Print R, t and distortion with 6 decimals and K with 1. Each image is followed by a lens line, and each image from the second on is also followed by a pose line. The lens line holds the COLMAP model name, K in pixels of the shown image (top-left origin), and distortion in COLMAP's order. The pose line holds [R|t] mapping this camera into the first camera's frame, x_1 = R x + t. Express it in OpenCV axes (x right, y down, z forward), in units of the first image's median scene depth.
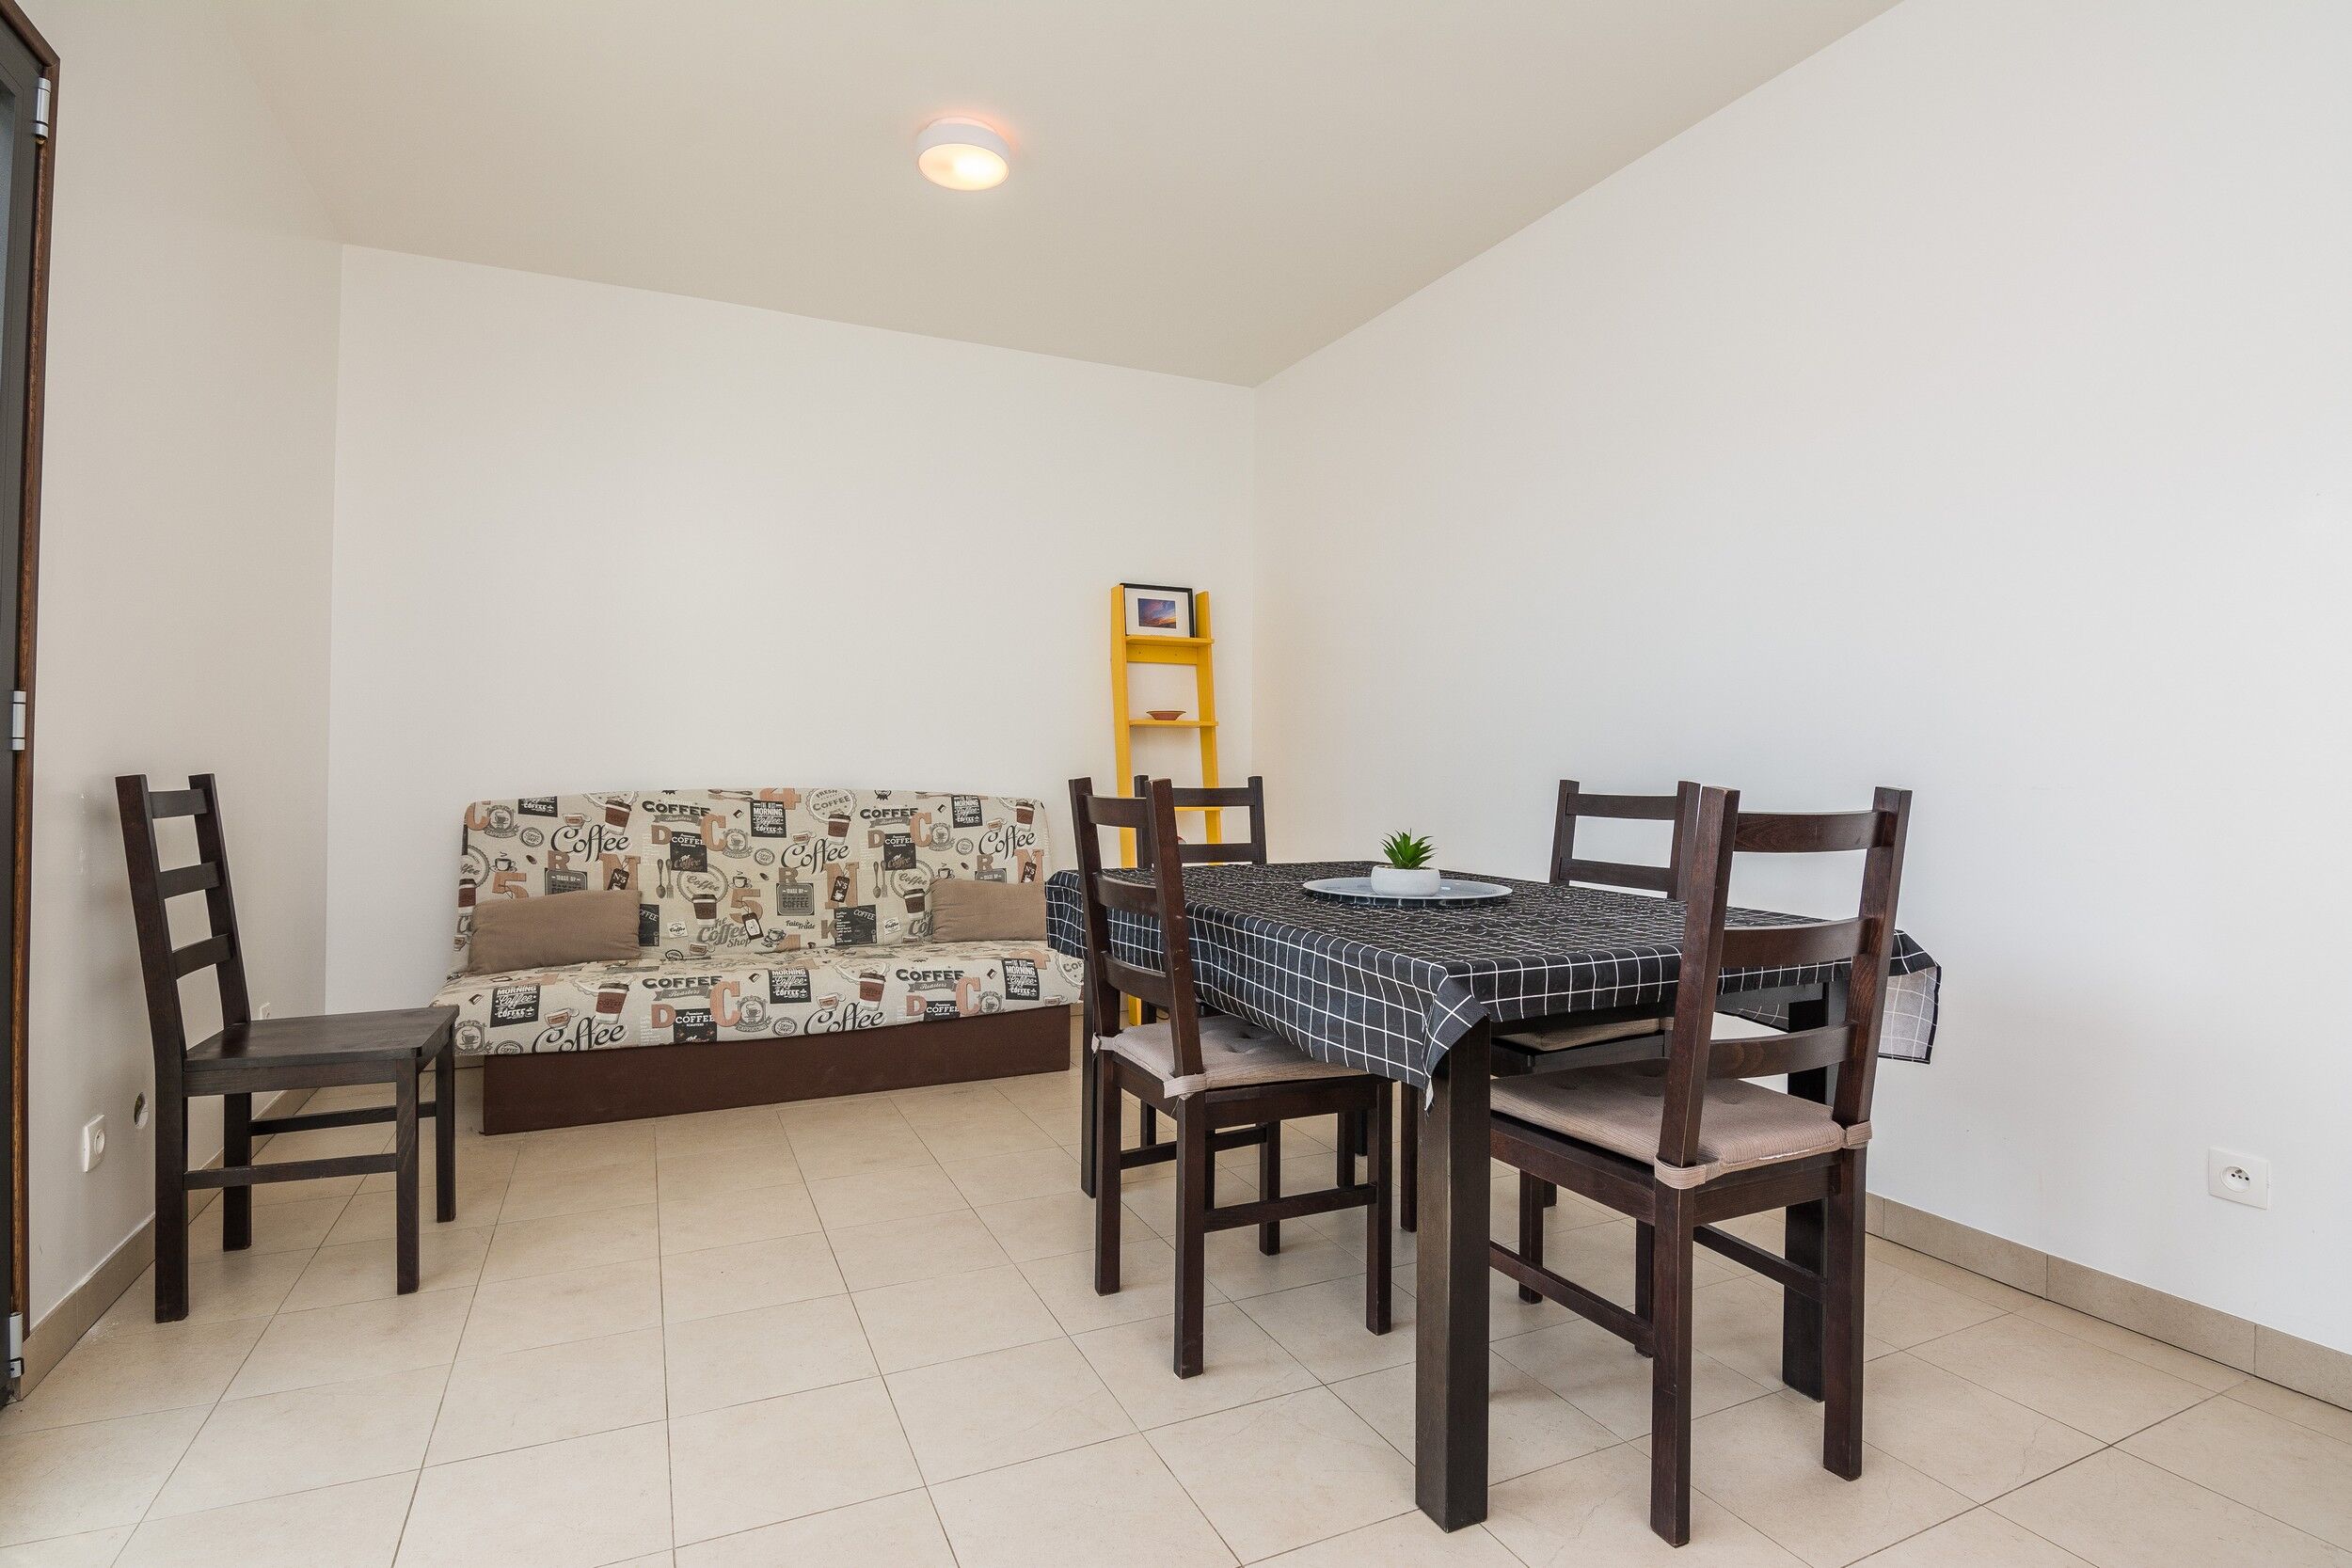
lens RADIAL K [[1140.4, 0, 1161.2], [0, 1140.4, 774.5], [0, 0, 1]] dist [-0.016183, -0.006422]
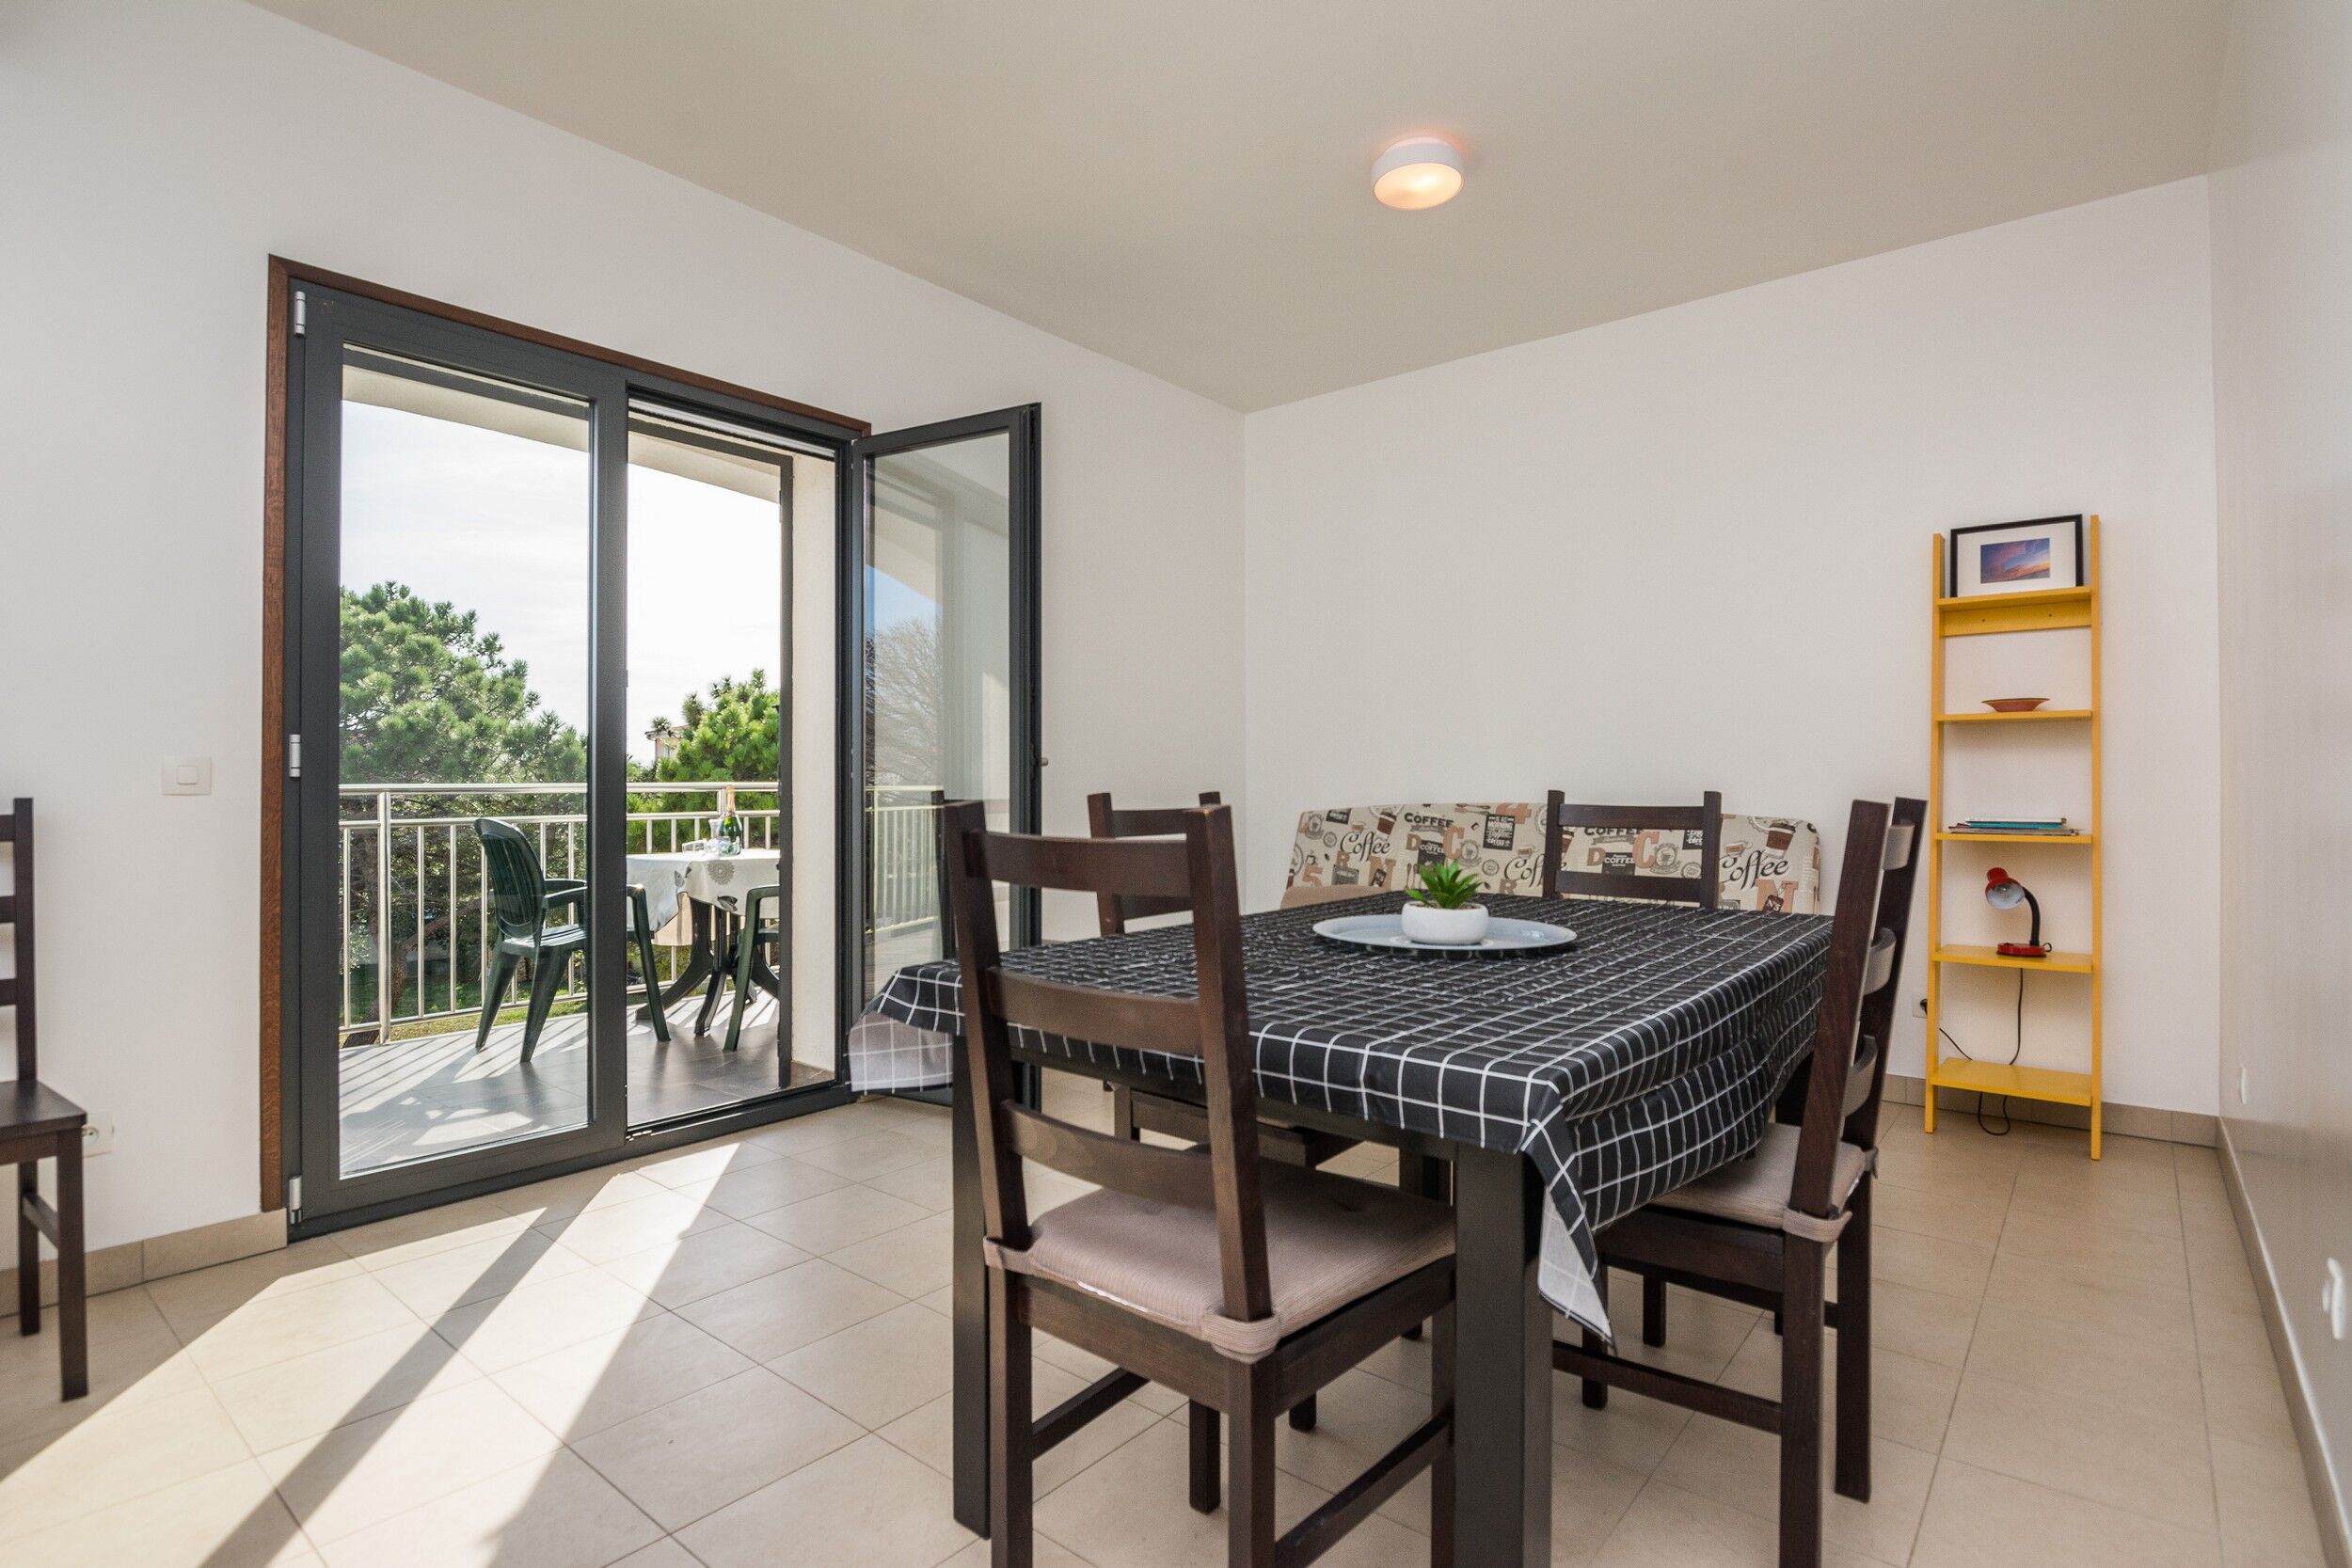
lens RADIAL K [[1140.4, 0, 1187.6], [0, 1140.4, 793.7], [0, 0, 1]] dist [-0.016183, -0.006422]
pose [[0.421276, 0.001670, -0.906931, 0.516203], [0.001994, 0.999994, 0.002768, -0.000207], [0.906930, -0.002974, 0.421270, 0.300710]]
